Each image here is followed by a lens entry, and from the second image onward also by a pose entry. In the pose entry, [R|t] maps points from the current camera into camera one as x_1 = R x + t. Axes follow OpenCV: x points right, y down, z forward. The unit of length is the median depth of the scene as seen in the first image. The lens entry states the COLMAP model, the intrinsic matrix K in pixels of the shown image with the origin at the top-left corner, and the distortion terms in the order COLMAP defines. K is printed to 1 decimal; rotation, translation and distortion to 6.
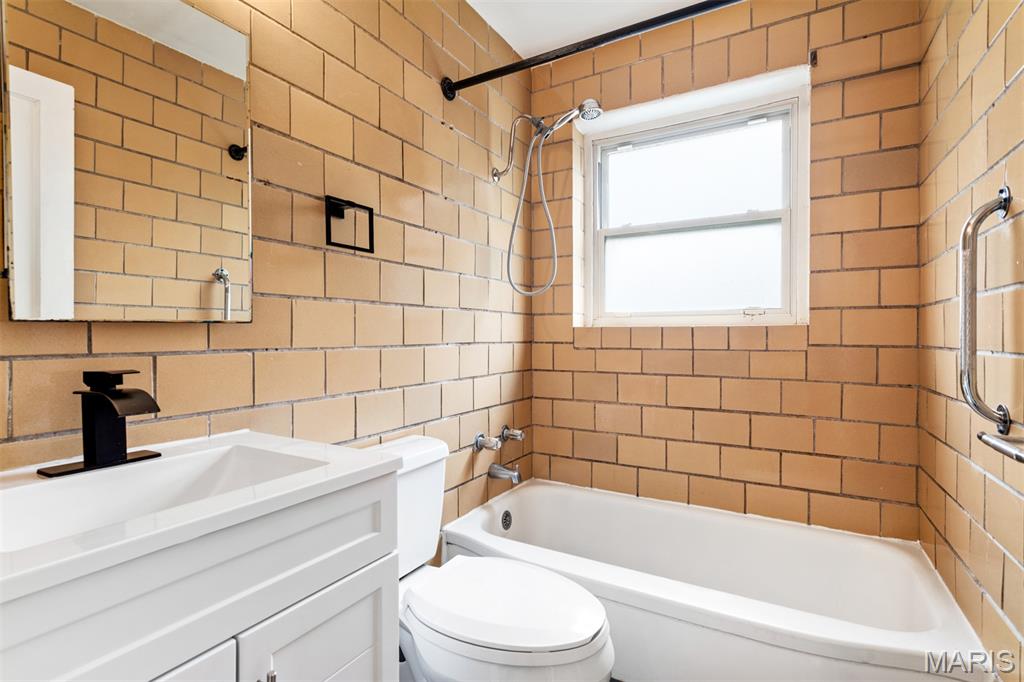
lens RADIAL K [[499.7, 0, 506.1], [0, 499.7, 334.9], [0, 0, 1]] dist [0.008465, -0.000145]
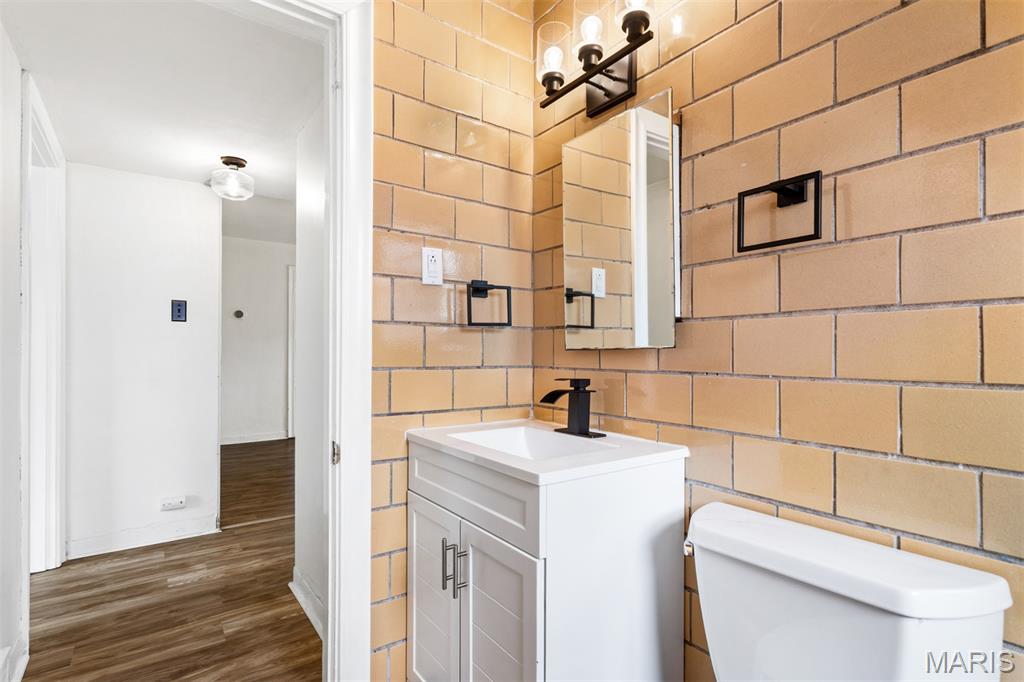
lens RADIAL K [[499.7, 0, 505.1], [0, 499.7, 350.1], [0, 0, 1]] dist [0.008465, -0.000145]
pose [[-0.420881, -0.005133, -0.907101, 0.574321], [-0.003139, 0.999986, -0.004202, -0.011806], [0.907111, 0.001079, -0.420891, 1.017767]]
